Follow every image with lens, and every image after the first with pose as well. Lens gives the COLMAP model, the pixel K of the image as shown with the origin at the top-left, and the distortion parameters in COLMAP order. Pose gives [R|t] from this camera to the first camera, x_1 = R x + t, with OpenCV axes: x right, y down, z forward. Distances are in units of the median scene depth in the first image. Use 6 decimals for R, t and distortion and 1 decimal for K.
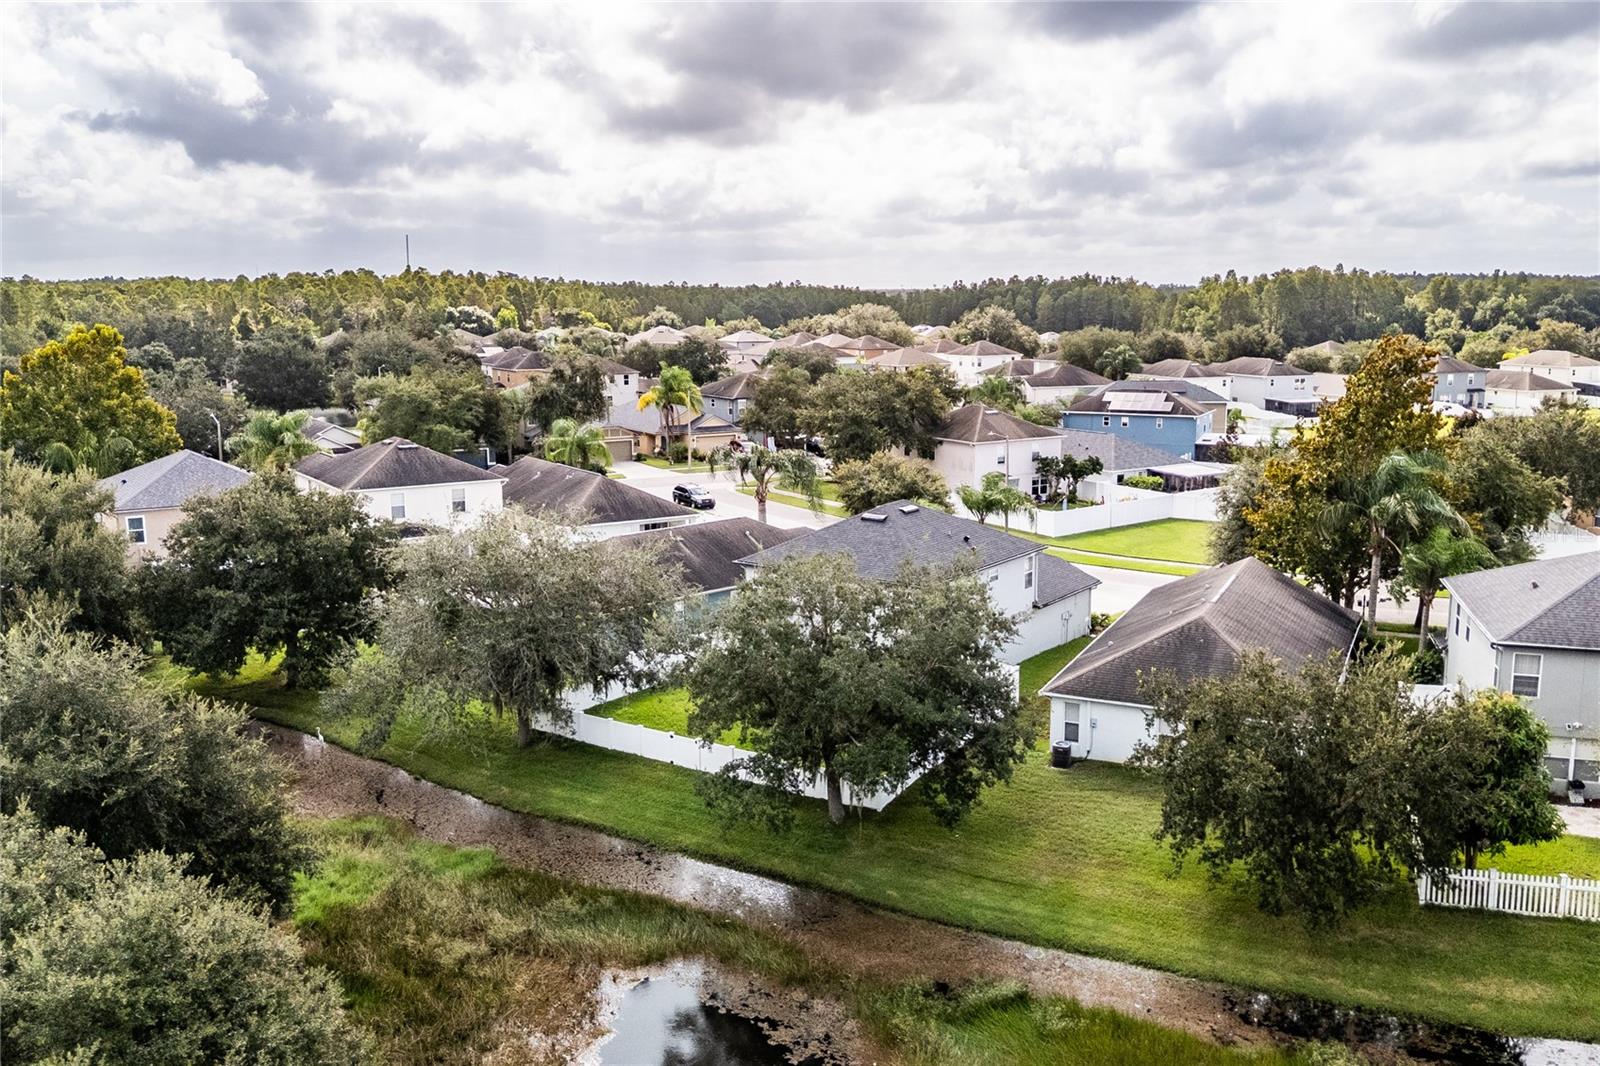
lens RADIAL K [[1432.9, 0, 800.0], [0, 1432.9, 533.0], [0, 0, 1]] dist [0.099982, -0.180599]
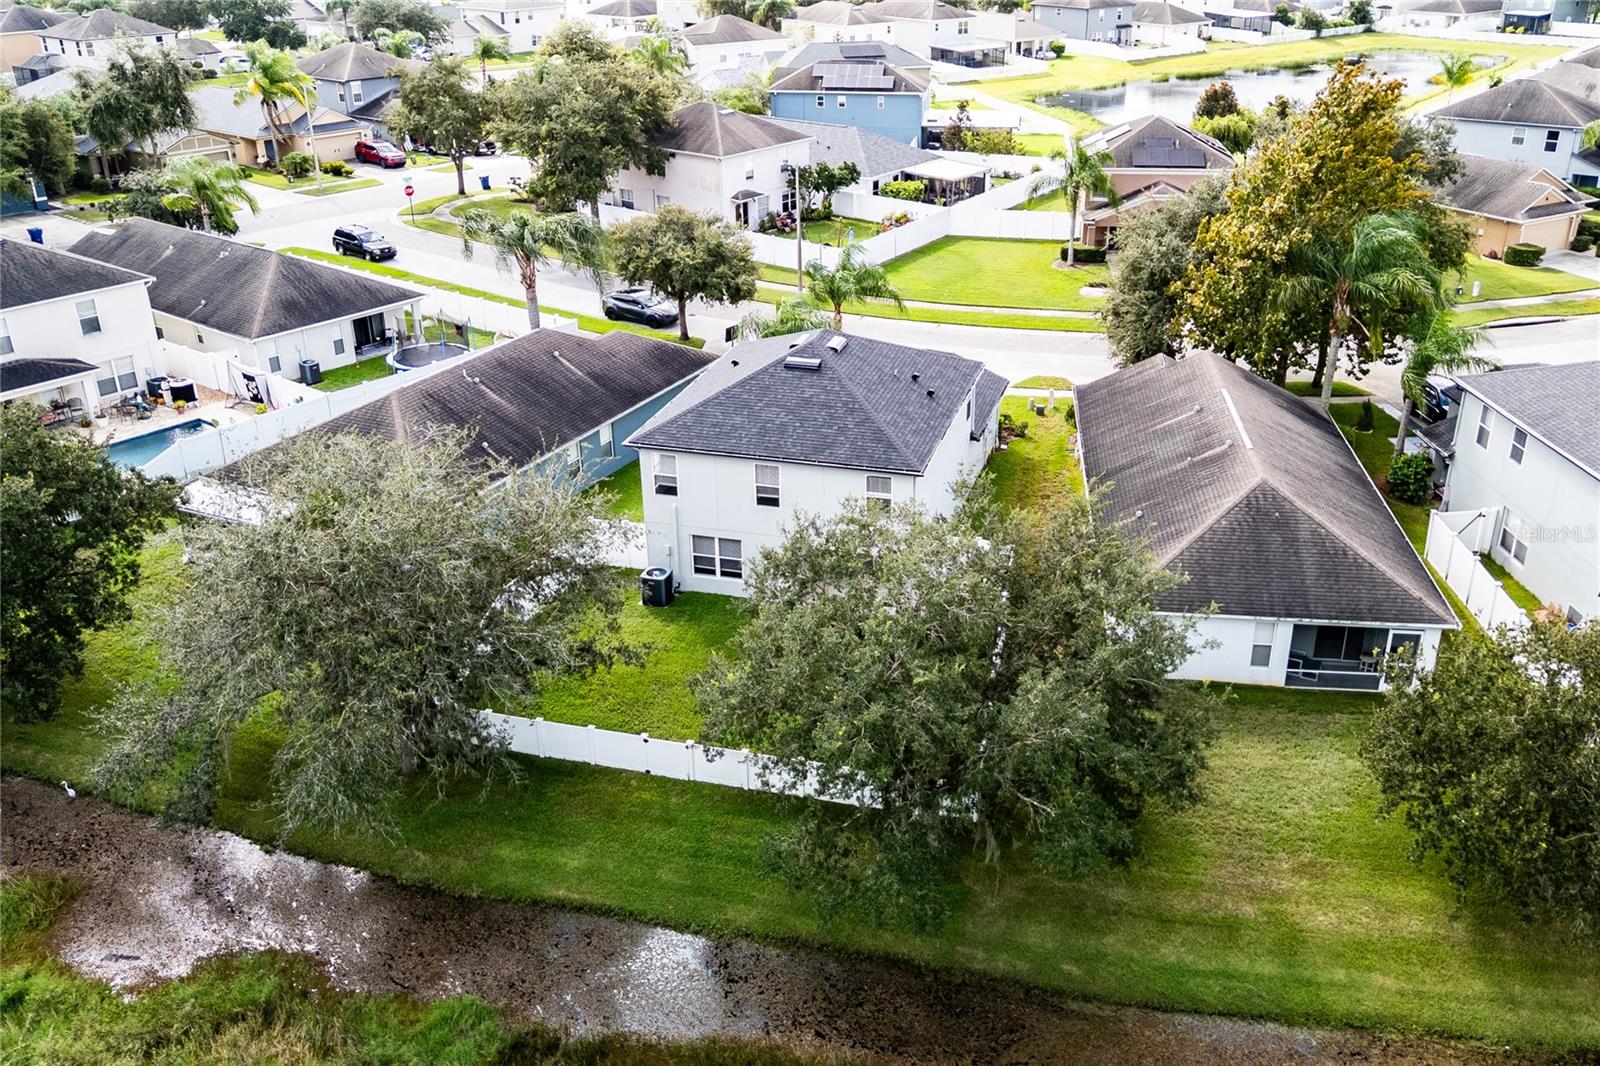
lens RADIAL K [[1432.9, 0, 800.0], [0, 1432.9, 533.0], [0, 0, 1]] dist [0.099982, -0.180599]
pose [[0.942289, -0.141591, 0.303385, -0.113233], [0.055742, 0.959871, 0.274847, -0.078216], [-0.330126, -0.242075, 0.912369, 0.174330]]
